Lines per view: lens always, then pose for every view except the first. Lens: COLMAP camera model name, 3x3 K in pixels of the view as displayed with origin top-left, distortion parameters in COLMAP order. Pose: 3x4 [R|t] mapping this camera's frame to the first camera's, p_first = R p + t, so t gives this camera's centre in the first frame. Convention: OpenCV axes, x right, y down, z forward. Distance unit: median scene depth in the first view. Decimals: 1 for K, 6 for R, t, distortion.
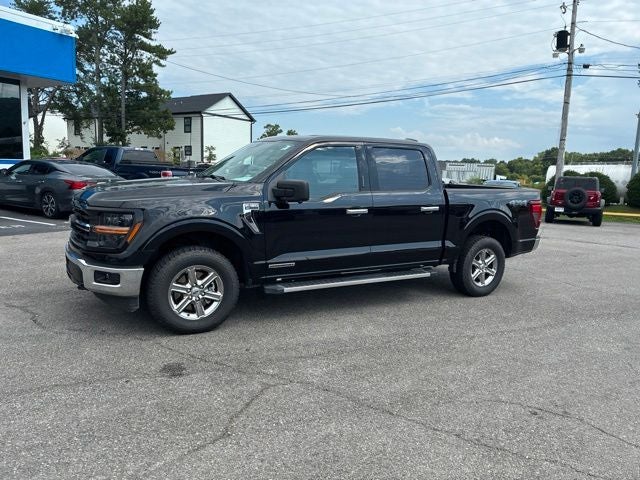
lens RADIAL K [[489.1, 0, 325.0], [0, 489.1, 242.2], [0, 0, 1]] dist [0.049782, -0.068753]
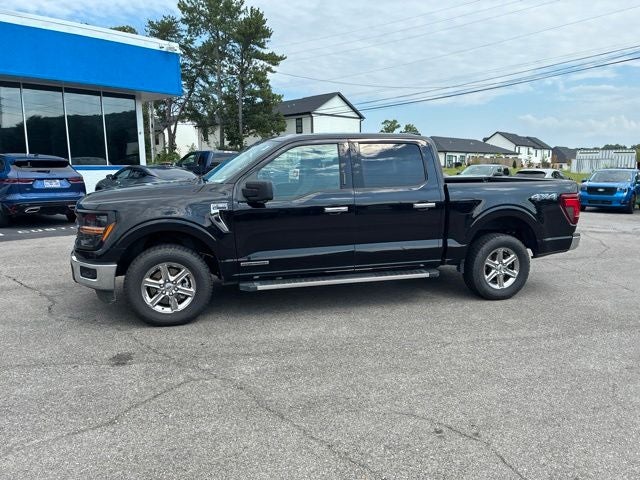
lens RADIAL K [[487.4, 0, 319.7], [0, 487.4, 240.3], [0, 0, 1]] dist [0.022542, -0.005067]
pose [[0.968077, 0.002626, -0.250641, 0.246350], [-0.001383, 0.999986, 0.005135, -0.005621], [0.250651, -0.004624, 0.968066, 0.040259]]
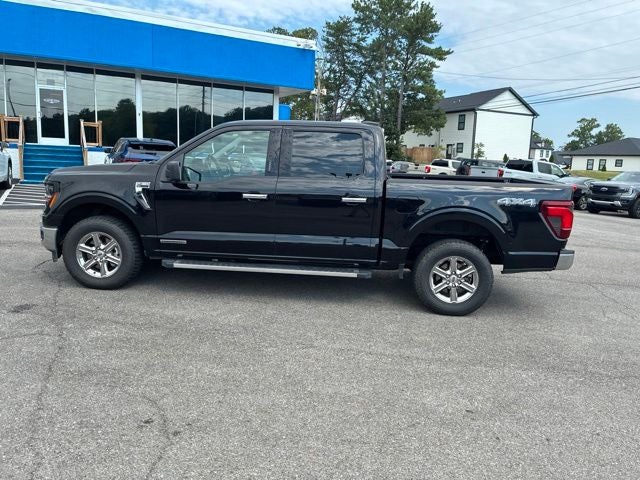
lens RADIAL K [[483.8, 0, 320.7], [0, 483.8, 231.9], [0, 0, 1]] dist [0.037045, -0.036847]
pose [[0.821331, 0.090210, -0.563274, 0.639816], [-0.098921, 0.994981, 0.015108, -0.018230], [0.561810, 0.043311, 0.826132, 0.248031]]
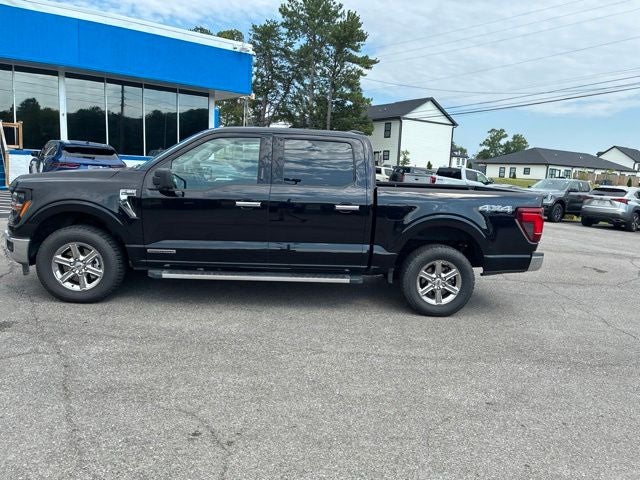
lens RADIAL K [[486.0, 0, 320.4], [0, 486.0, 242.3], [0, 0, 1]] dist [0.038834, -0.042466]
pose [[0.899260, 0.082362, -0.429590, 0.542494], [-0.086598, 0.996196, 0.009718, -0.008891], [0.428756, 0.028462, 0.902972, 0.173168]]
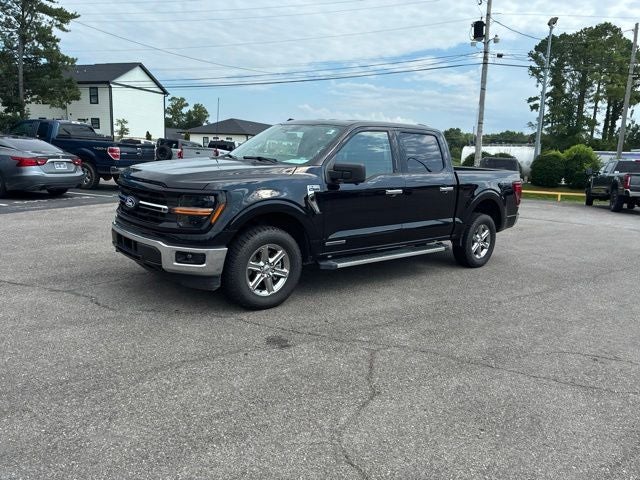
lens RADIAL K [[488.0, 0, 322.7], [0, 488.0, 238.5], [0, 0, 1]] dist [0.060556, -0.095094]
pose [[0.983568, -0.018450, 0.179592, -0.254180], [0.011507, 0.999148, 0.039630, -0.003975], [-0.180170, -0.036912, 0.982943, -0.035589]]
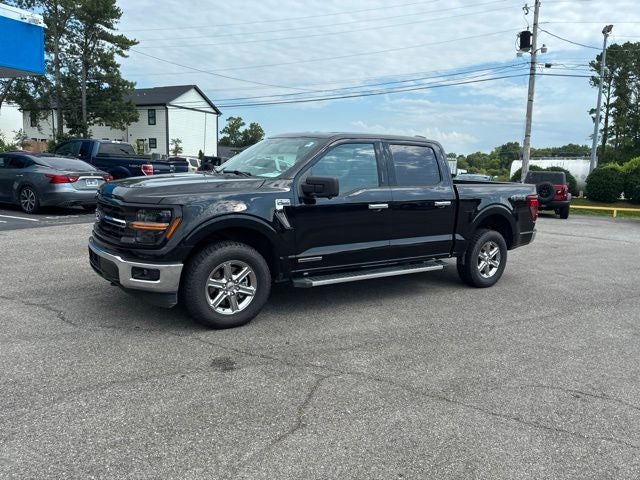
lens RADIAL K [[488.2, 0, 321.8], [0, 488.2, 237.8], [0, 0, 1]] dist [0.049608, -0.067096]
pose [[0.997497, -0.007209, 0.070334, -0.111835], [0.006902, 0.999966, 0.004598, -0.002207], [-0.070365, -0.004102, 0.997513, -0.012255]]
